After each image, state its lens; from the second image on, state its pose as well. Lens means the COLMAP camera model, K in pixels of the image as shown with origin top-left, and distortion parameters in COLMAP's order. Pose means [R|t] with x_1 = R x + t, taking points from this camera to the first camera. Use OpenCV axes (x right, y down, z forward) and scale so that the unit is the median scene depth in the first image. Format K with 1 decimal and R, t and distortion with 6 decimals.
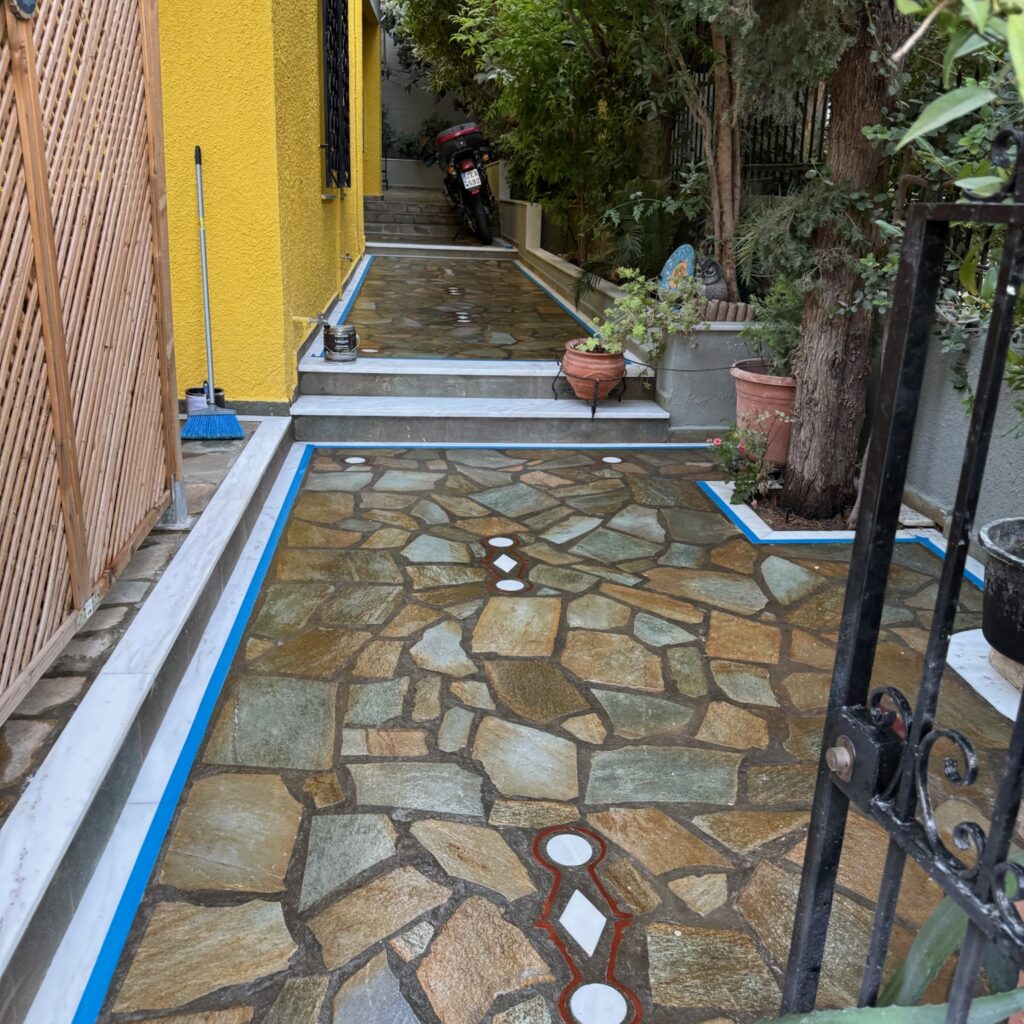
lens RADIAL K [[964.8, 0, 512.0], [0, 964.8, 512.0], [0, 0, 1]] dist [0.175857, -0.396306]
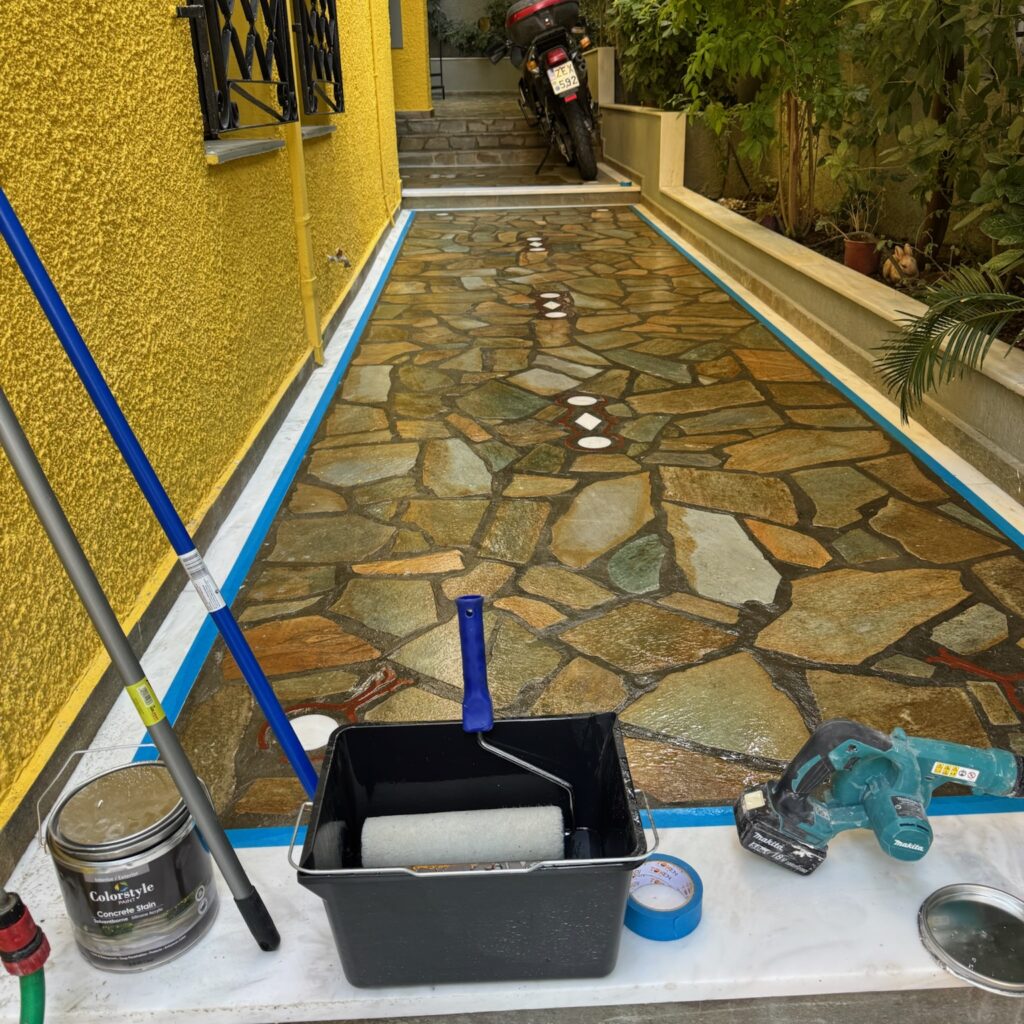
lens RADIAL K [[964.8, 0, 512.0], [0, 964.8, 512.0], [0, 0, 1]] dist [0.175857, -0.396306]
pose [[0.996318, -0.025523, -0.081844, -0.029998], [0.032689, 0.995632, 0.087451, -0.117038], [0.079255, -0.089805, 0.992801, 0.340834]]
